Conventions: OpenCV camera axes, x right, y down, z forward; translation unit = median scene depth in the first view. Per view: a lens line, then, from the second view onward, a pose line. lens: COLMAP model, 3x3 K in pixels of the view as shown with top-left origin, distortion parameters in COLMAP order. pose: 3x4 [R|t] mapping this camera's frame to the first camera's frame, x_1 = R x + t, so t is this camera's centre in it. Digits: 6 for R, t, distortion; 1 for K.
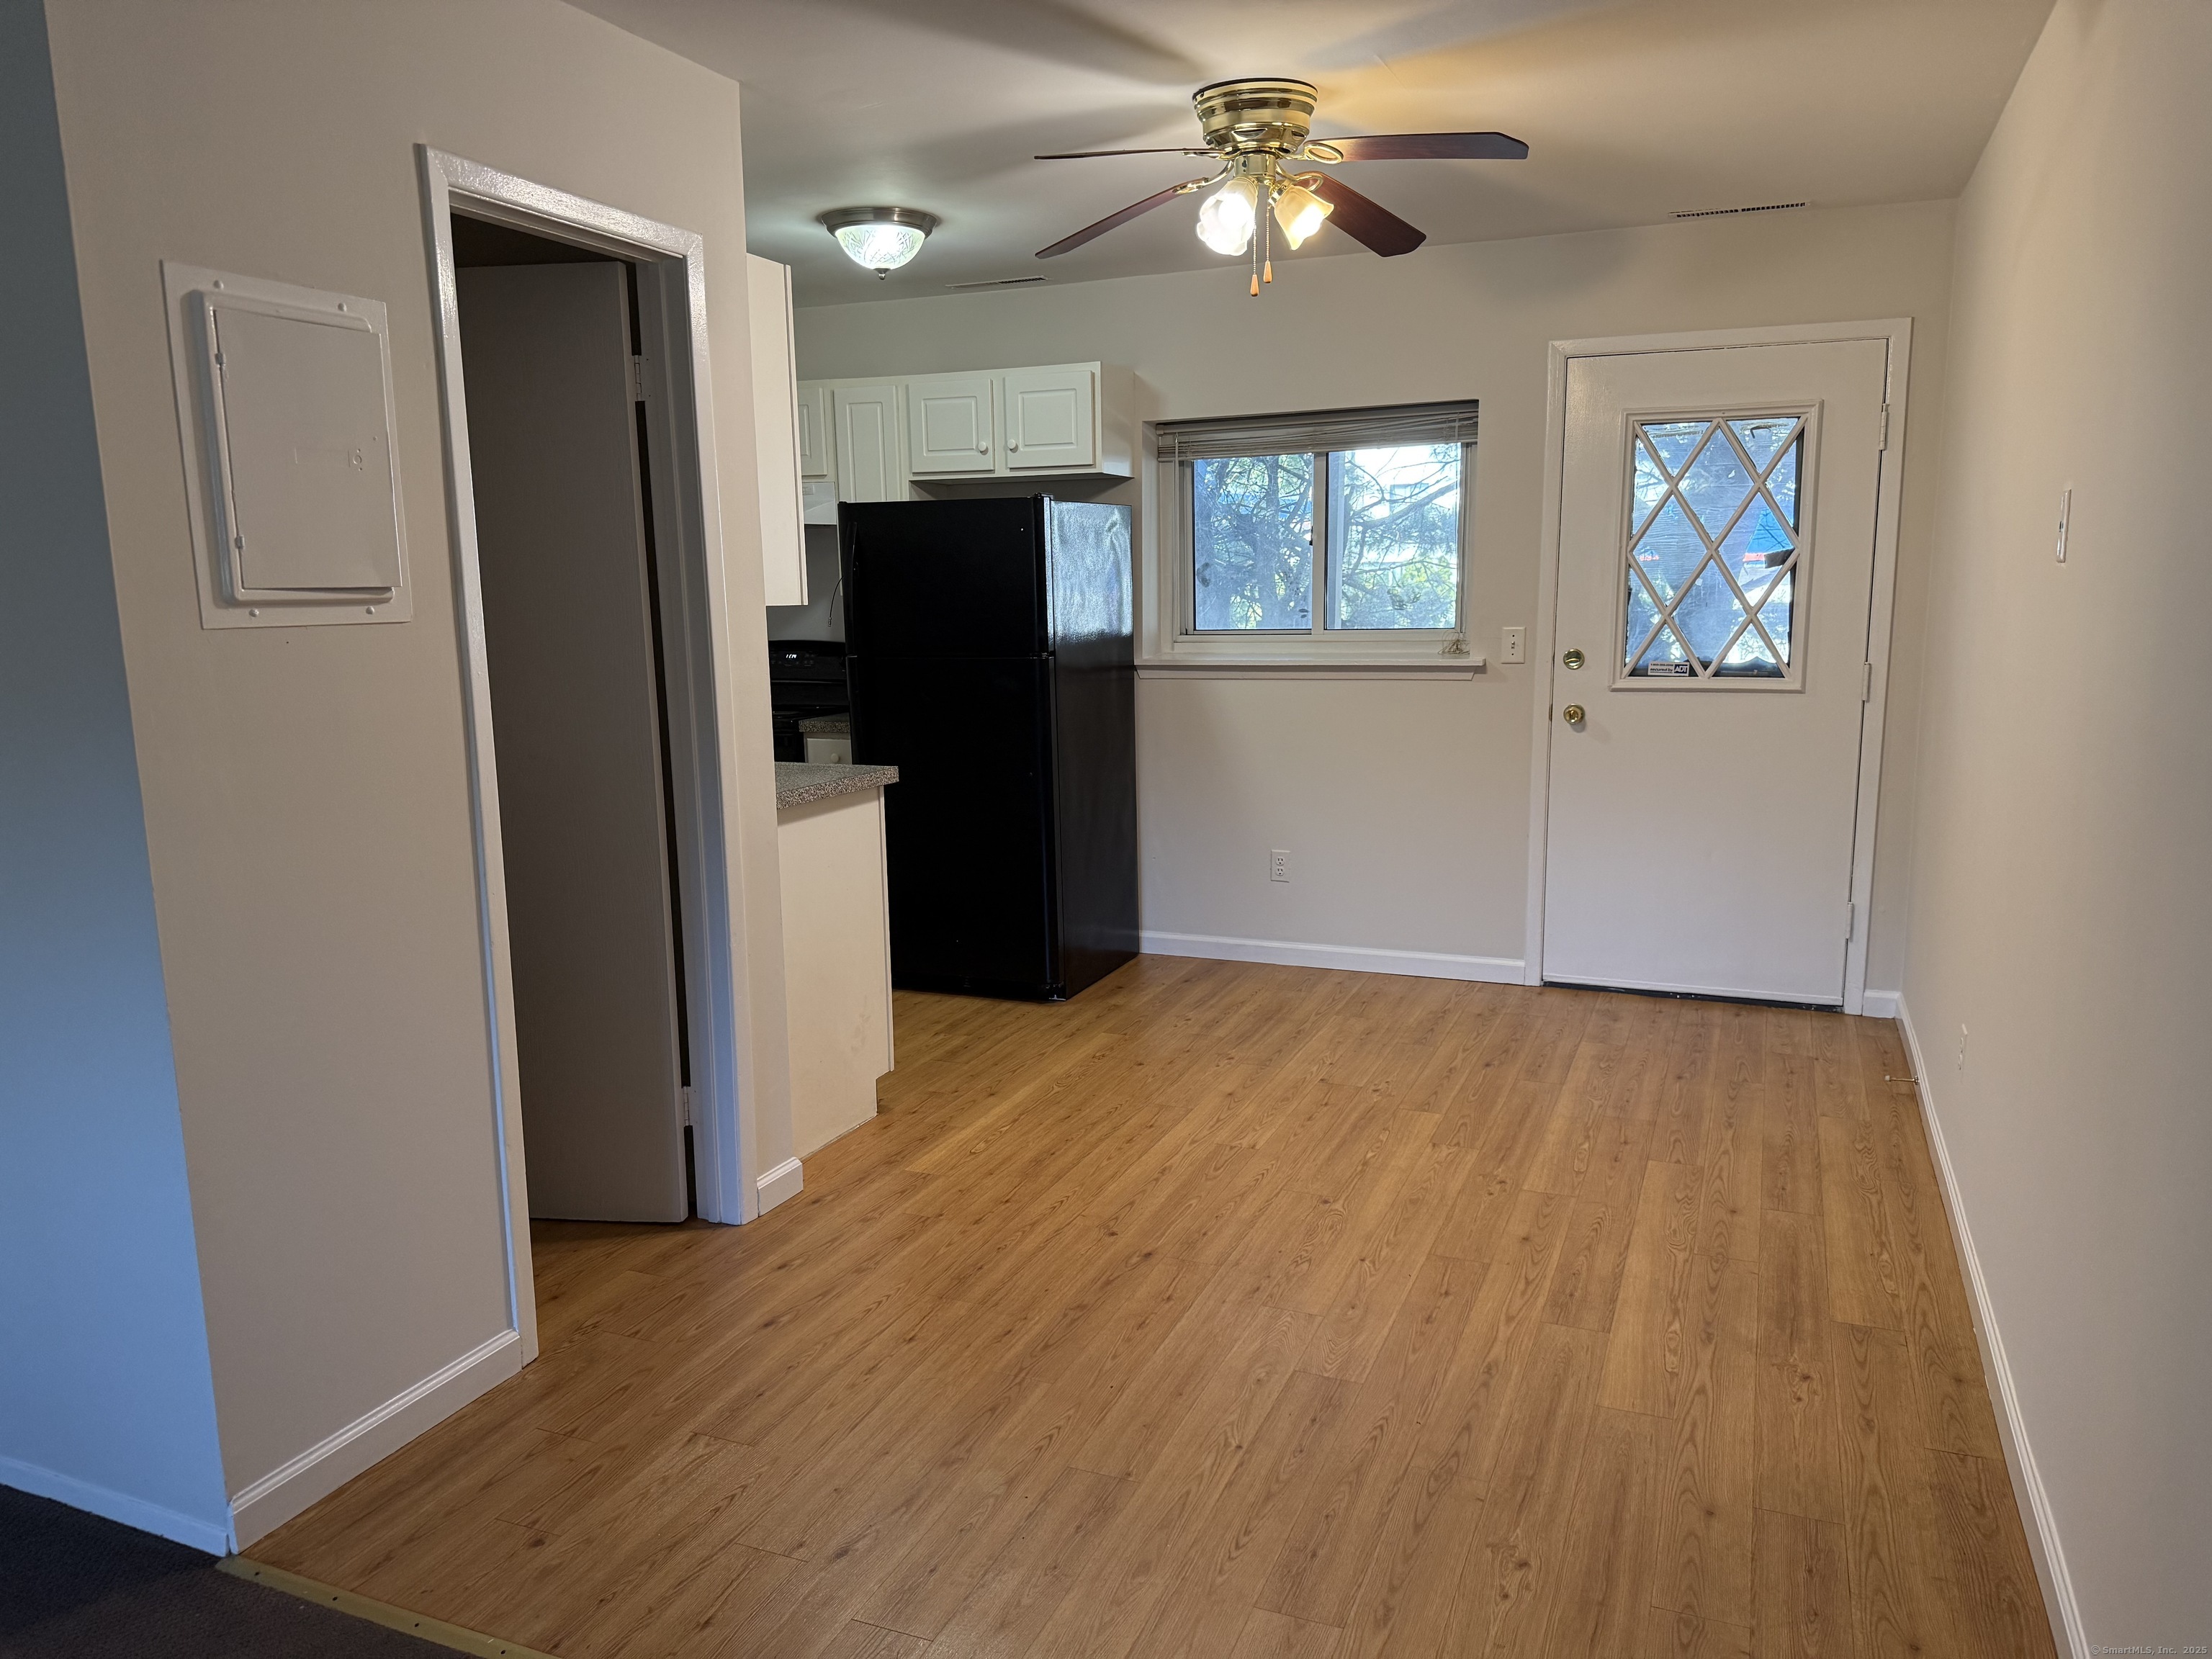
lens RADIAL K [[1560.8, 0, 1104.8], [0, 1560.8, 836.3], [0, 0, 1]] dist [0.027046, -0.009364]
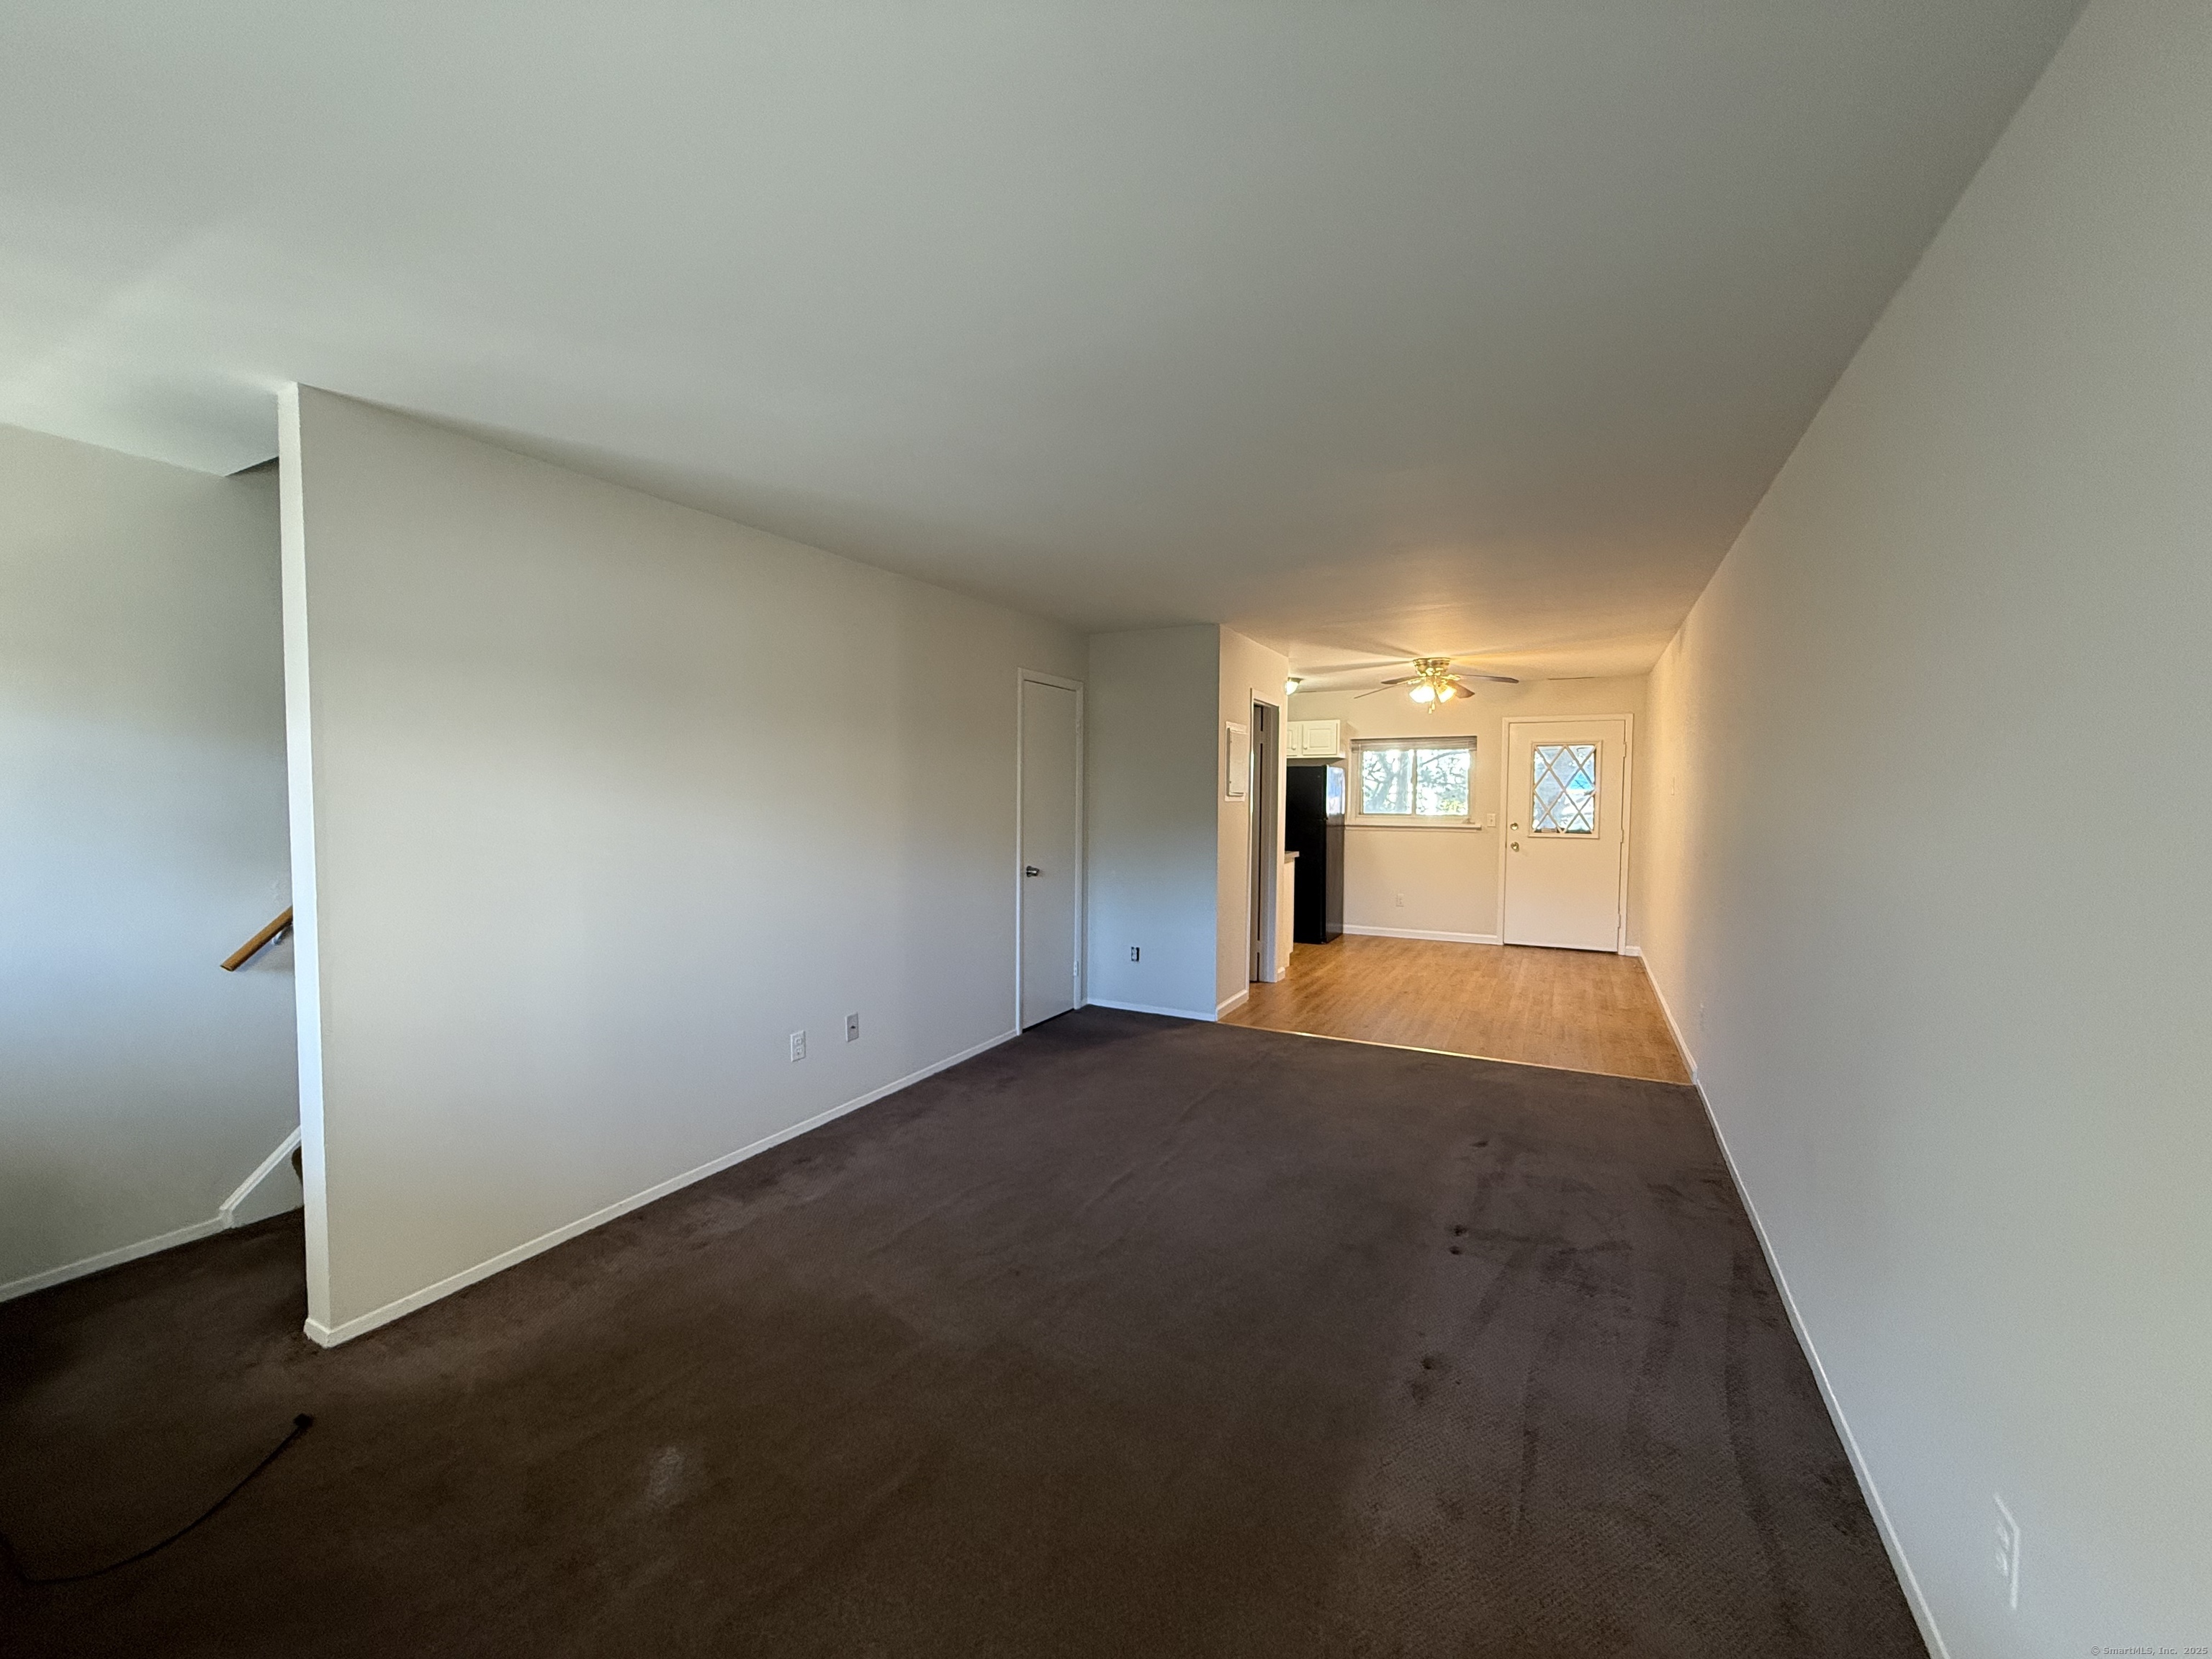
lens RADIAL K [[882.7, 0, 1101.3], [0, 882.7, 817.0], [0, 0, 1]] dist [0.003146, -0.000852]
pose [[0.995704, 0.024302, -0.089344, -0.306718], [-0.036176, 0.990350, -0.133787, 0.113220], [0.085231, 0.136444, 0.986975, -0.652707]]
